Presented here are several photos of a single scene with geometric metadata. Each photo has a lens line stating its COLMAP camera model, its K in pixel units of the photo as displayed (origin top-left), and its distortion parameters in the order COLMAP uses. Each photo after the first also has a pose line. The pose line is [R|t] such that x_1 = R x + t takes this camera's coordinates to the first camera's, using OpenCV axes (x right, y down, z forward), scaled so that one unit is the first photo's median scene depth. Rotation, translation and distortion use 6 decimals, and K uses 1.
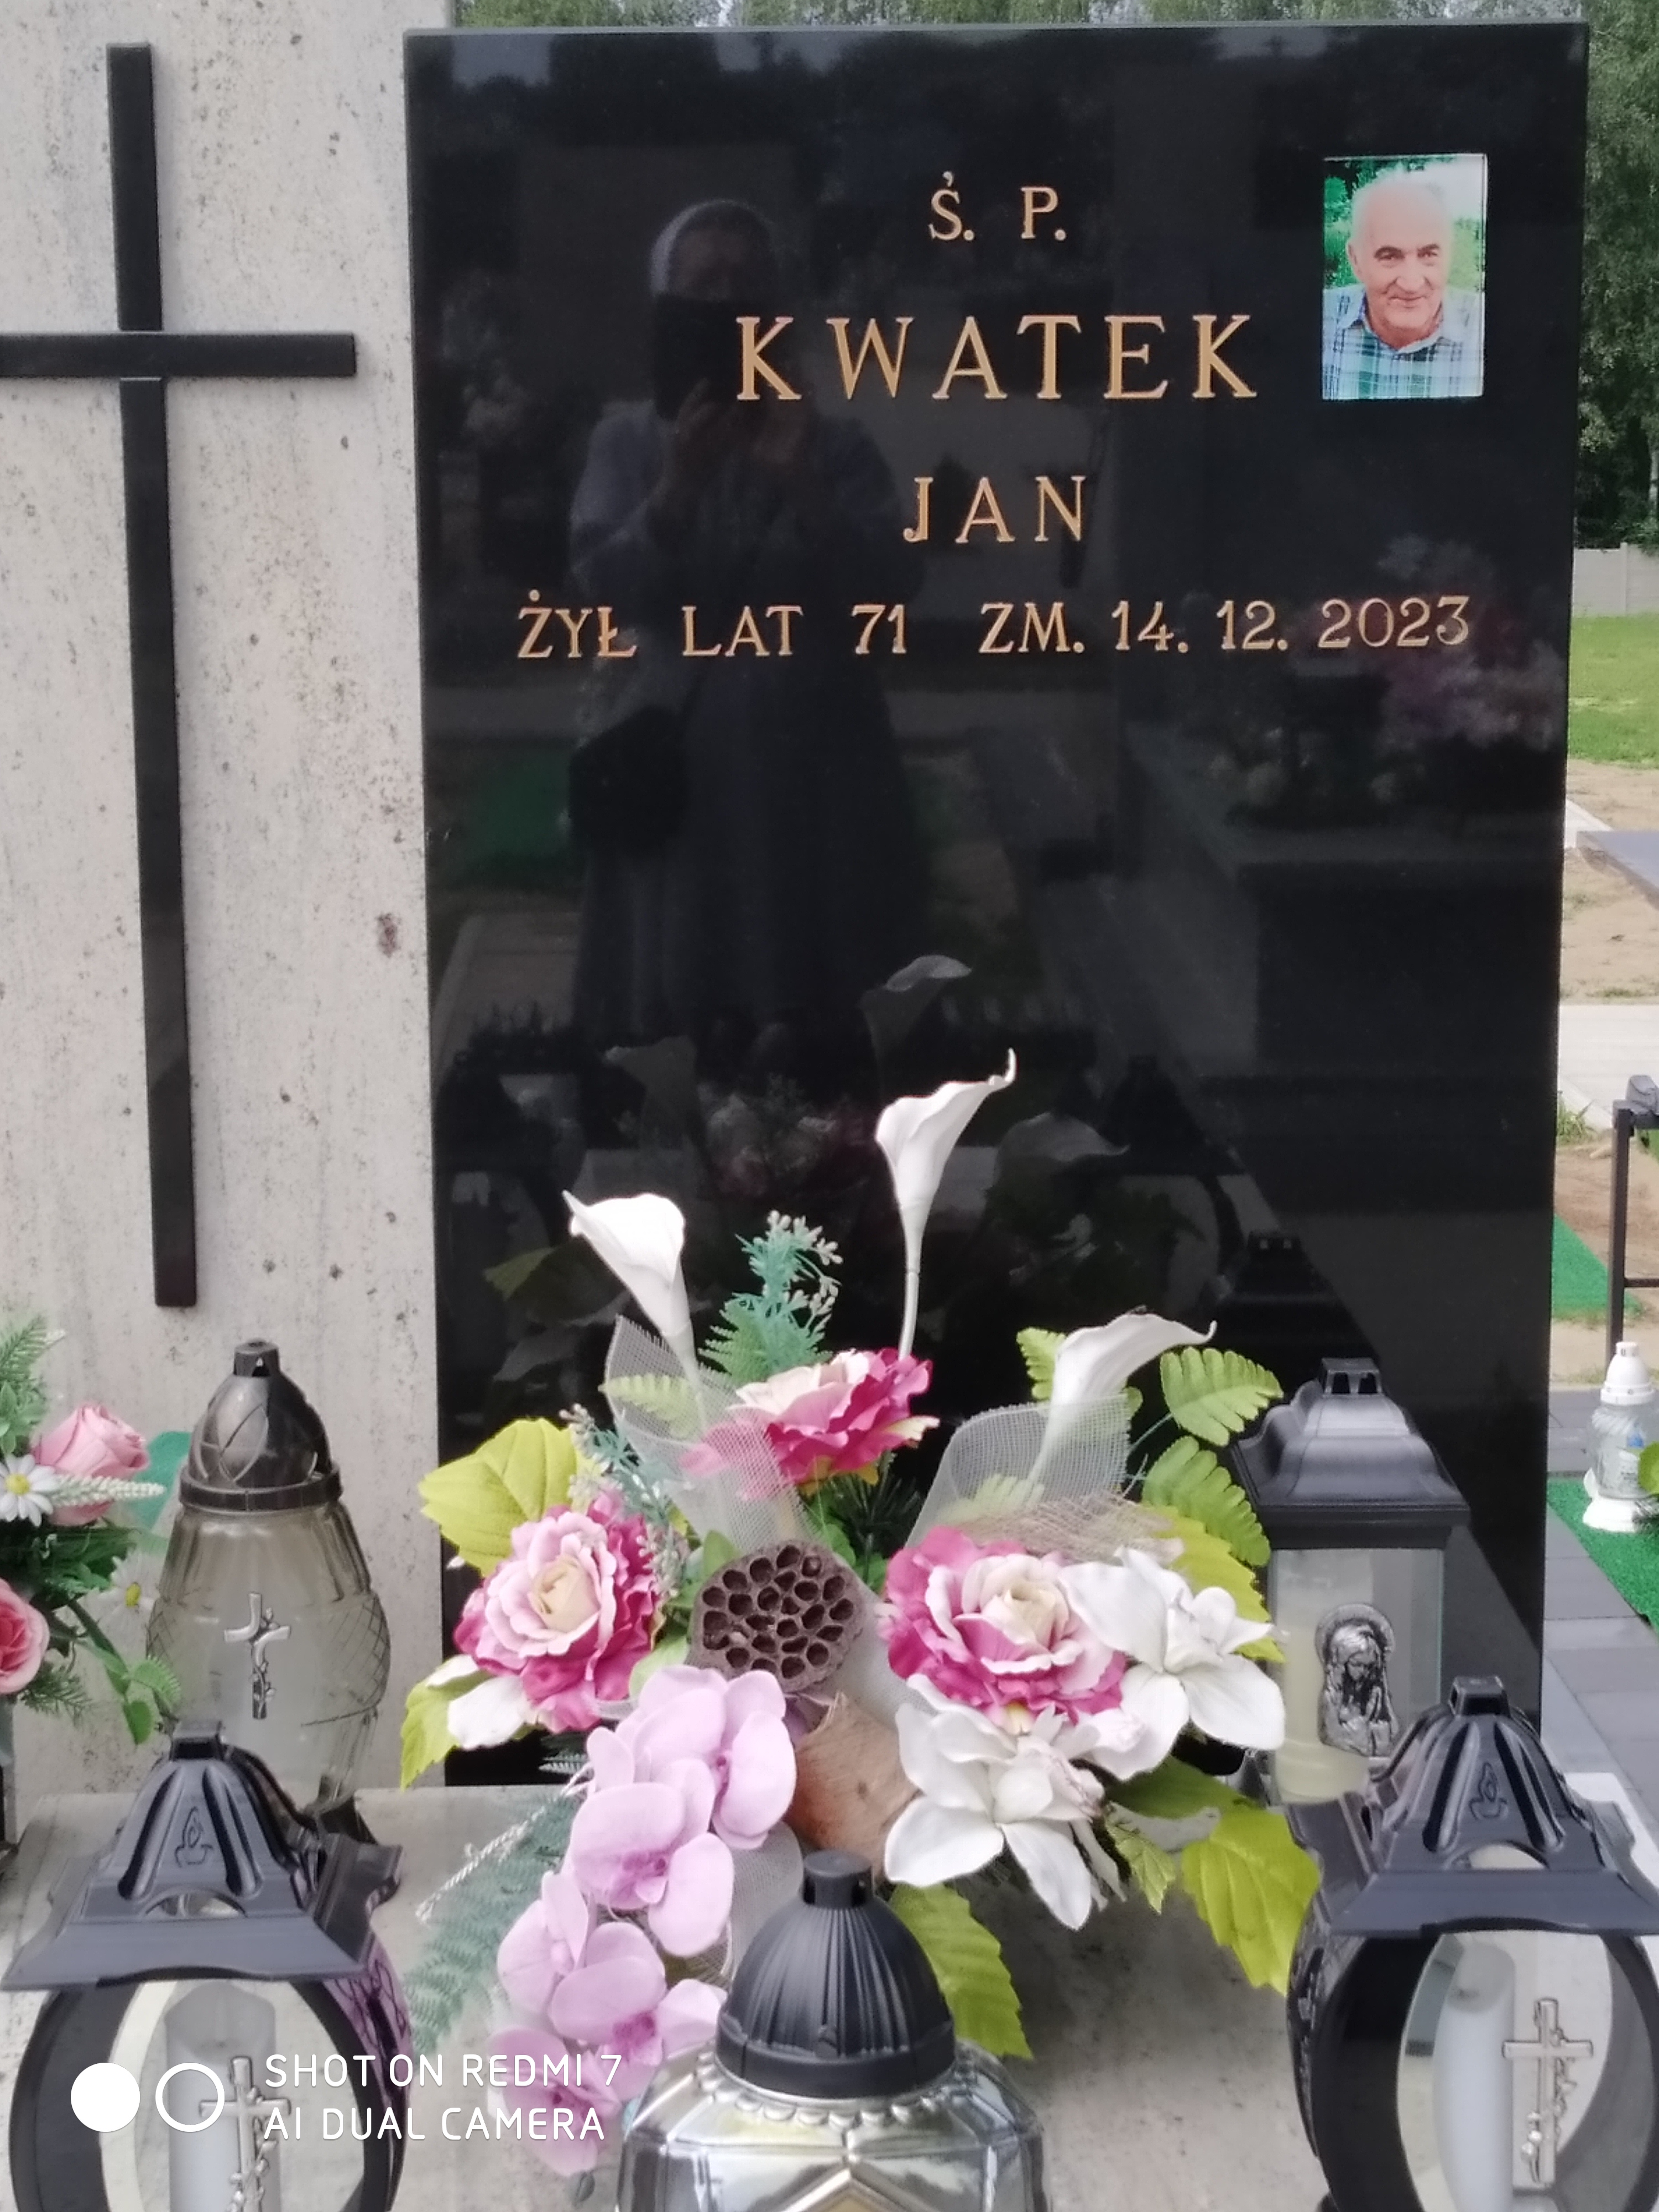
lens RADIAL K [[3763.5, 0, 829.5], [0, 3763.5, 1106.0], [0, 0, 1]] dist [0.107832, -0.104116]
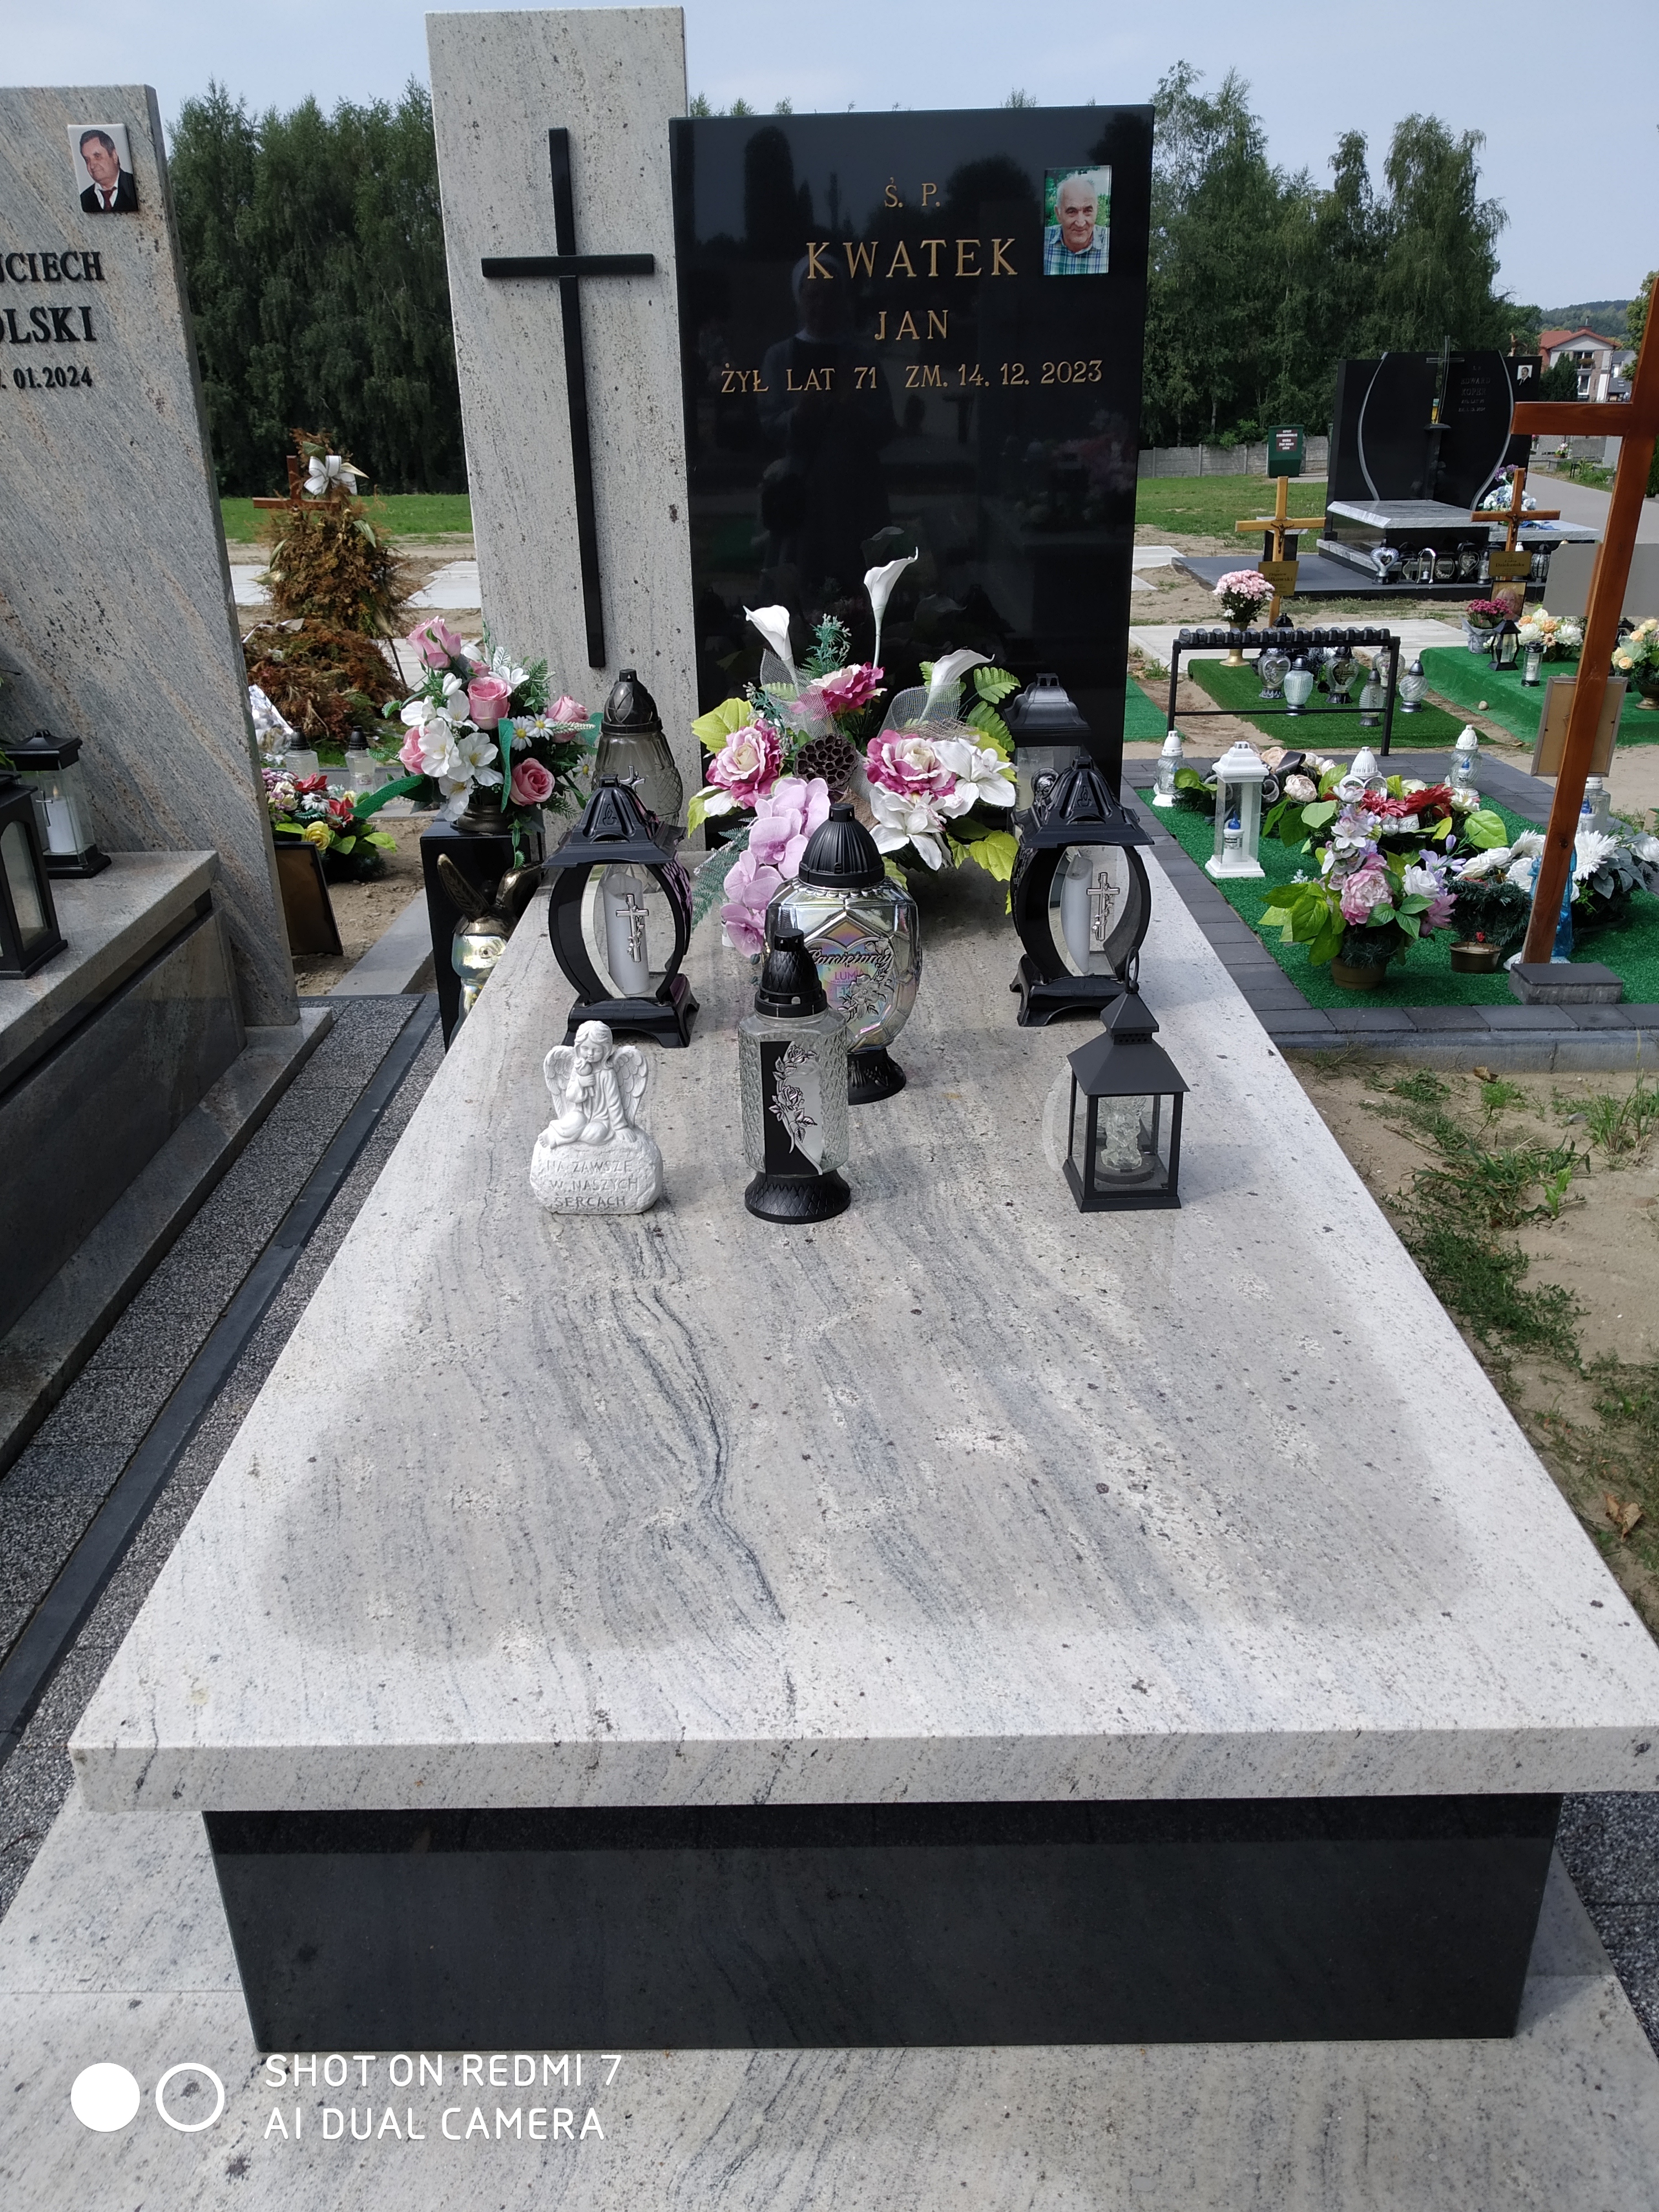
lens RADIAL K [[1562.3, 0, 857.5], [0, 1562.3, 1105.5], [0, 0, 1]] dist [0.061821, -0.080363]
pose [[0.999811, -0.004498, -0.018913, 0.027105], [0.008054, 0.981295, 0.192340, 0.153974], [0.017694, -0.192456, 0.981146, -0.125289]]
